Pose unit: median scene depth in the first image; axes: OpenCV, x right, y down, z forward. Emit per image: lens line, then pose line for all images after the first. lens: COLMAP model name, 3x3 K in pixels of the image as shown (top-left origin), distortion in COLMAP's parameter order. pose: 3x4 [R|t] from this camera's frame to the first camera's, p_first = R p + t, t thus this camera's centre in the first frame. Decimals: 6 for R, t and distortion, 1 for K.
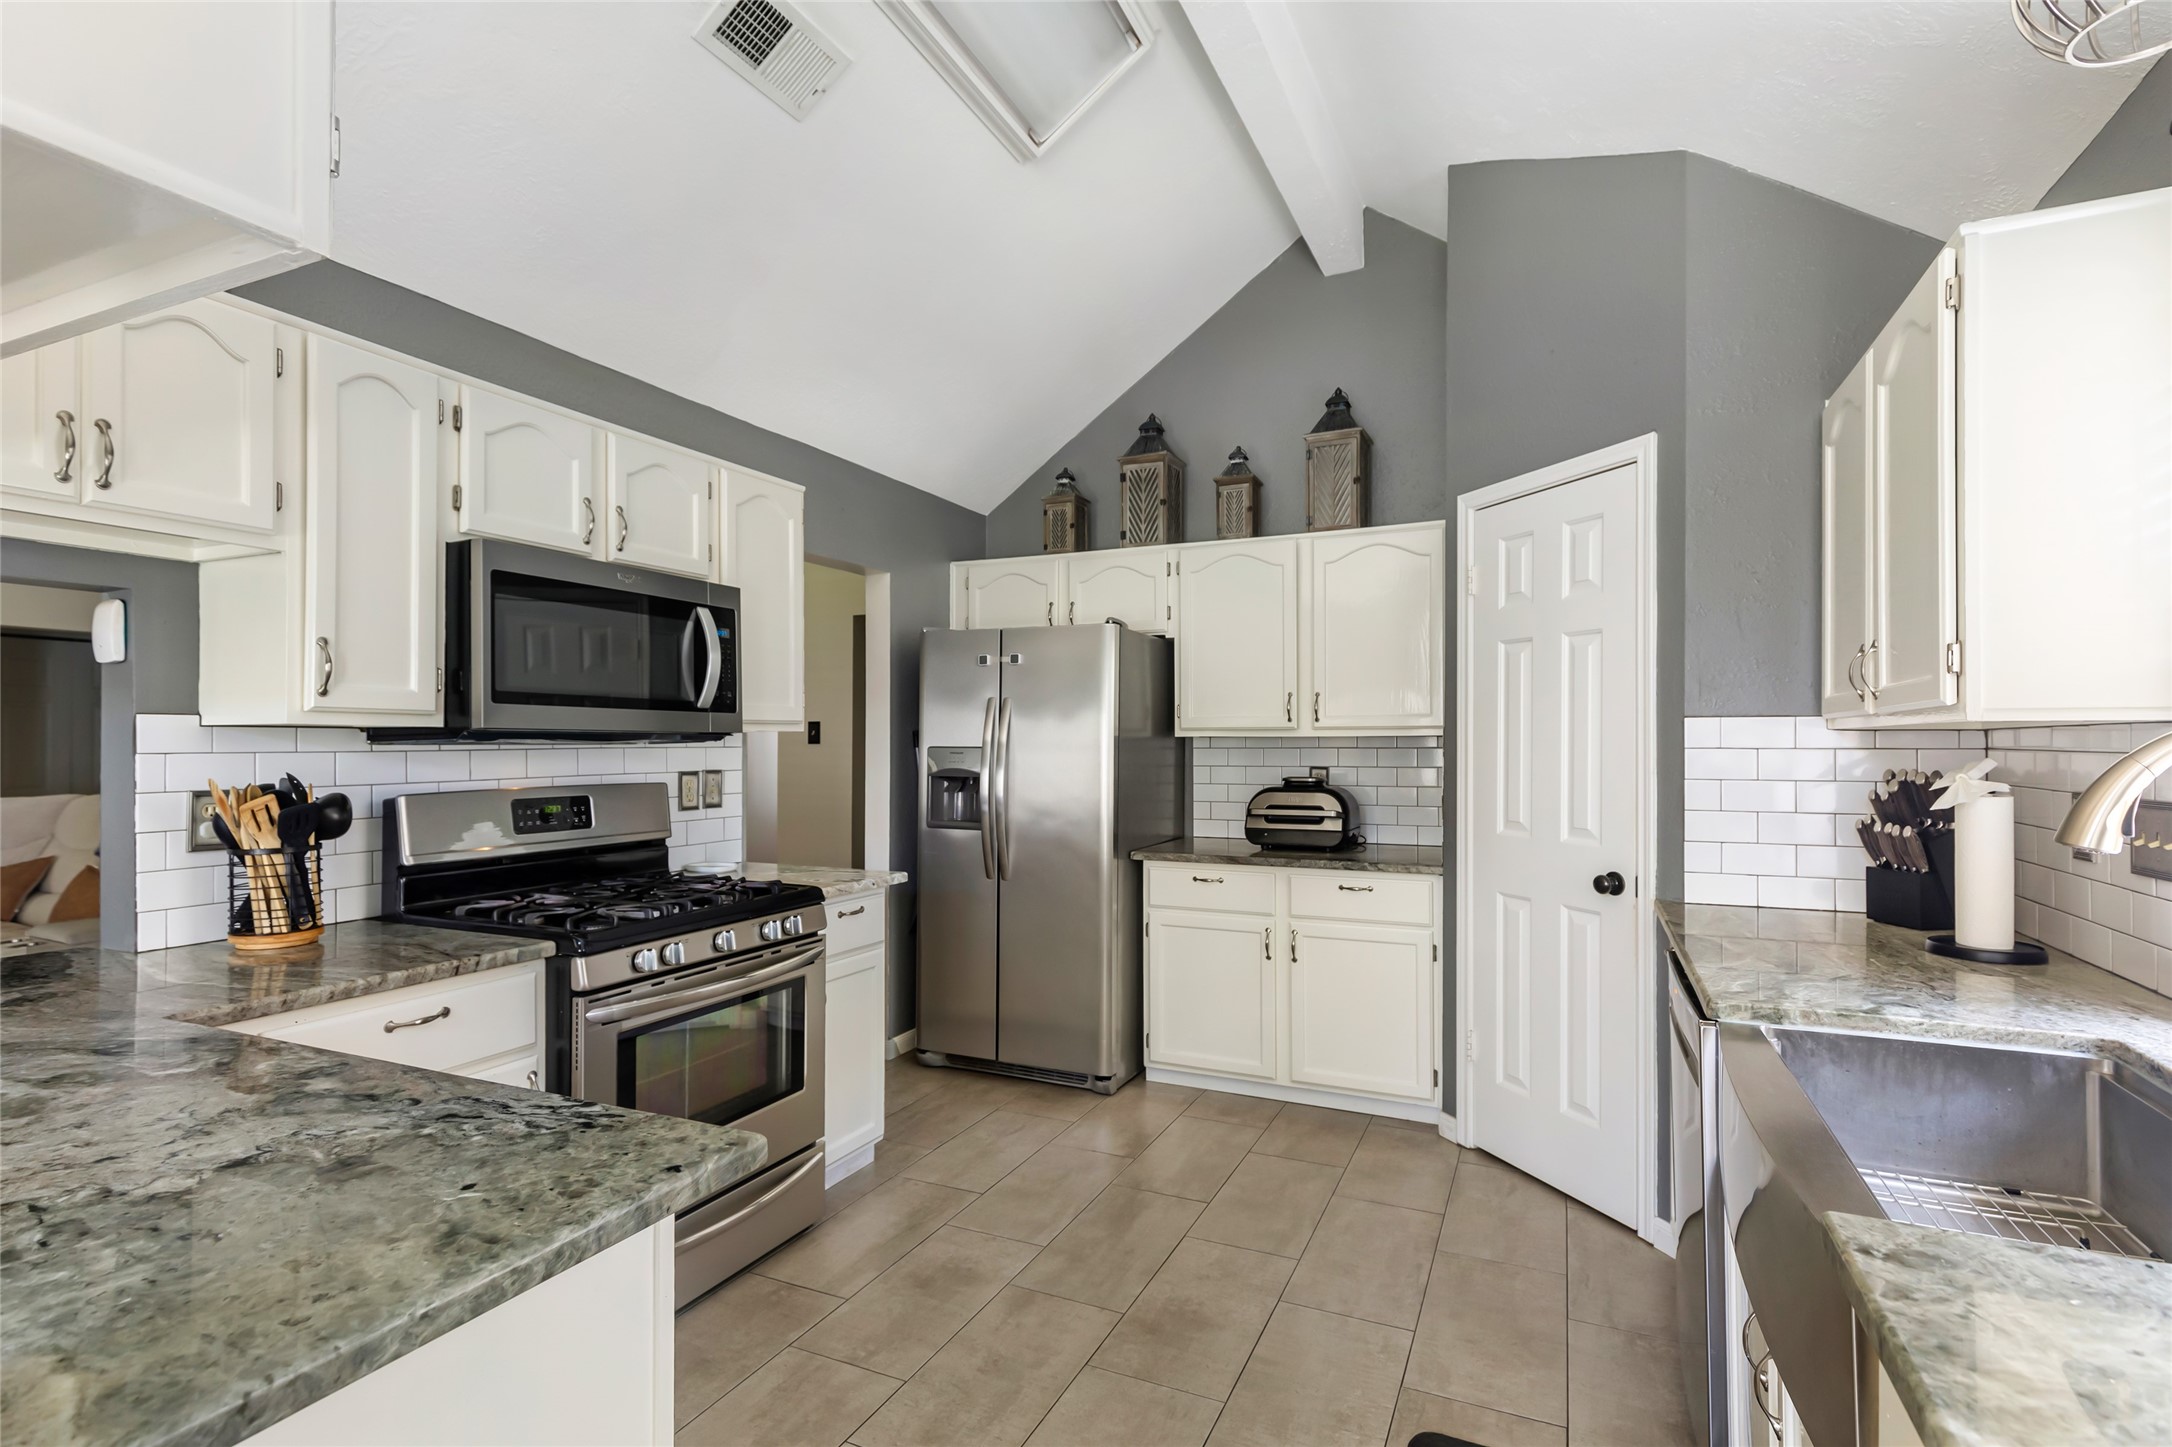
lens RADIAL K [[1016.9, 0, 1081.8], [0, 1016.9, 732.0], [0, 0, 1]] dist [0.003540, -0.000389]
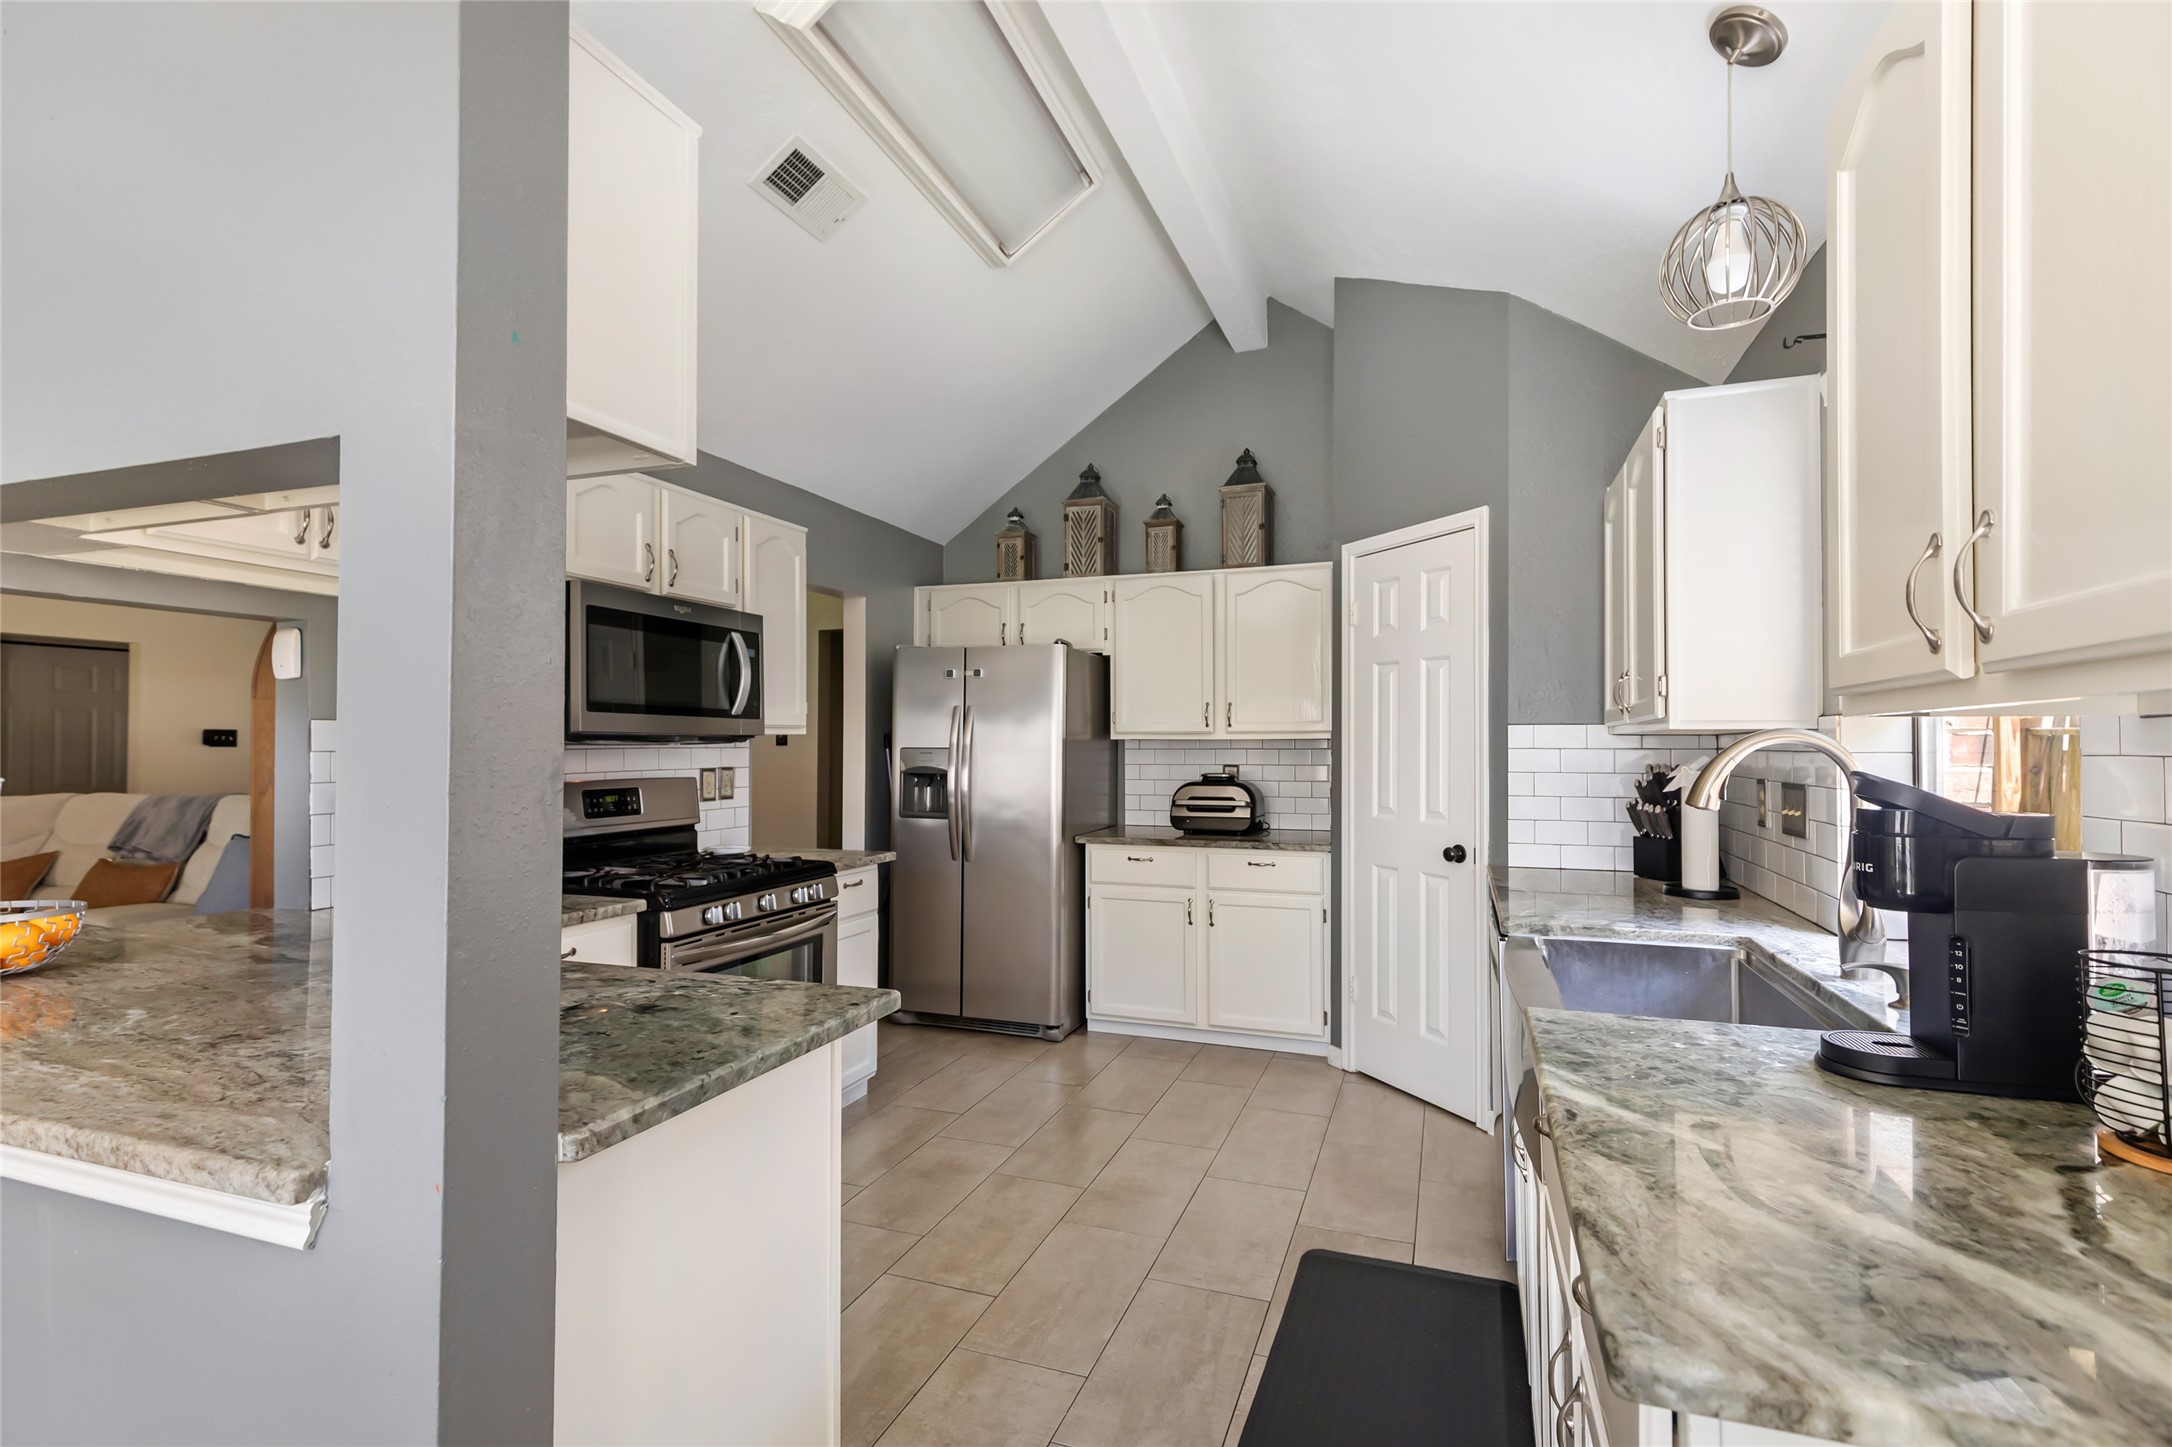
lens RADIAL K [[1016.9, 0, 1086.6], [0, 1016.9, 721.9], [0, 0, 1]] dist [0.003540, -0.000389]
pose [[0.995408, 0.002849, 0.095684, -0.069130], [-0.001588, 0.999911, -0.013252, -0.000060], [-0.095714, 0.013039, 0.995324, -0.239531]]
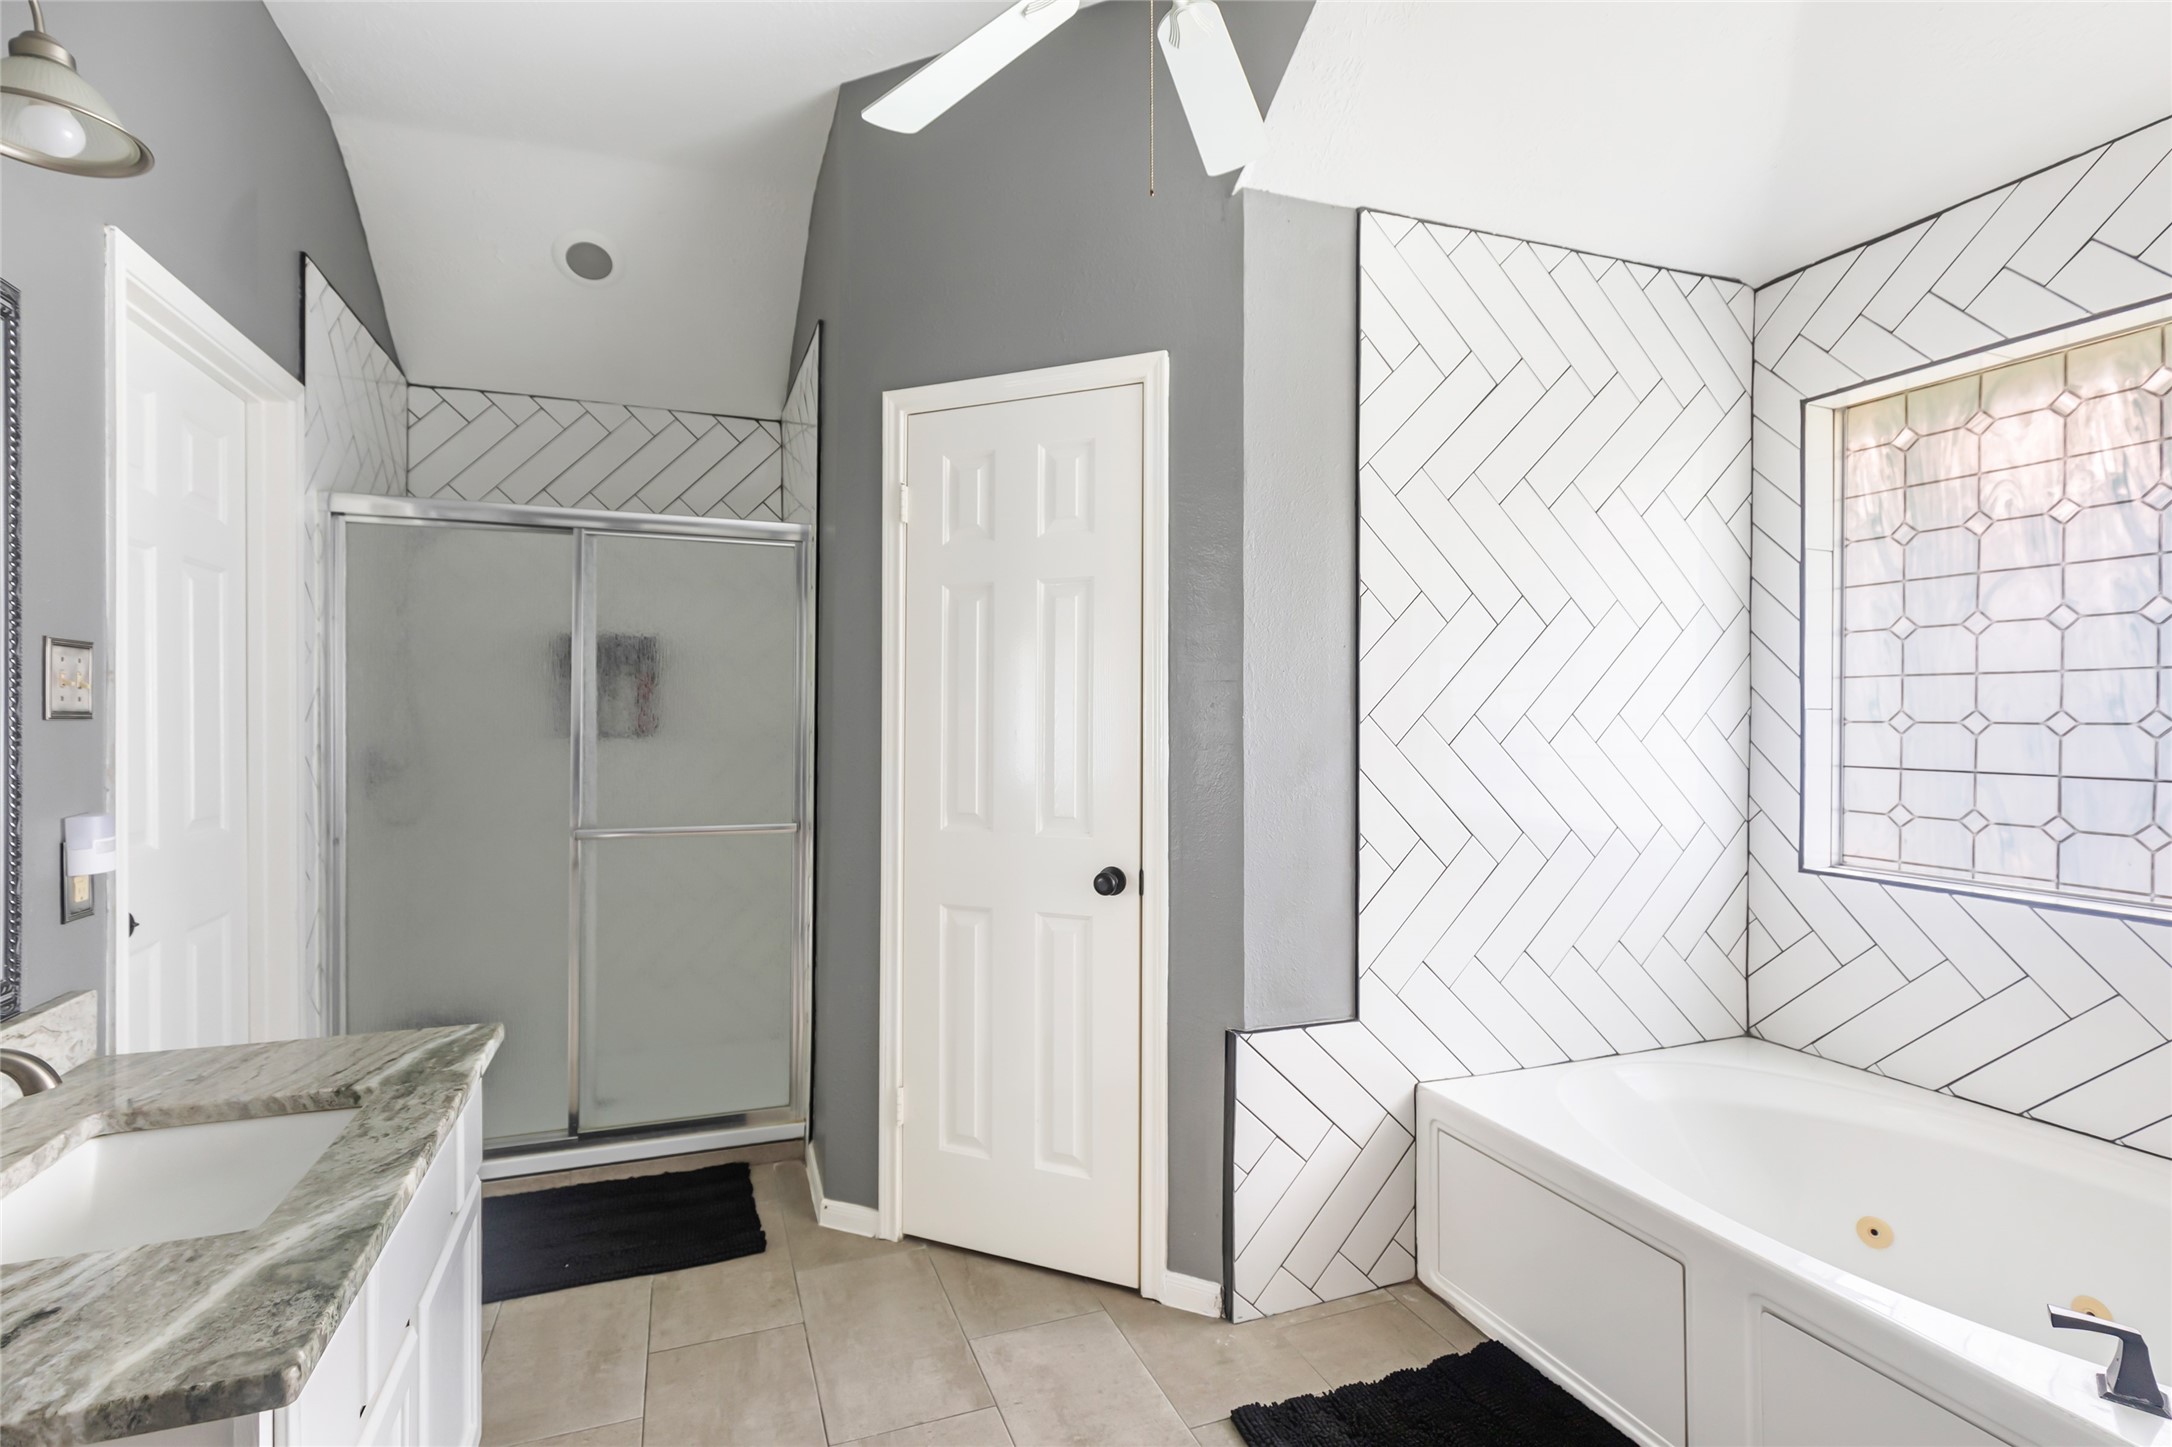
lens RADIAL K [[1016.9, 0, 1146.6], [0, 1016.9, 713.3], [0, 0, 1]] dist [0.003540, -0.000389]
pose [[0.659393, 0.004952, 0.751782, -0.090015], [-0.004290, 0.999987, -0.002824, 0.013368], [-0.751786, -0.001363, 0.659405, 0.429236]]
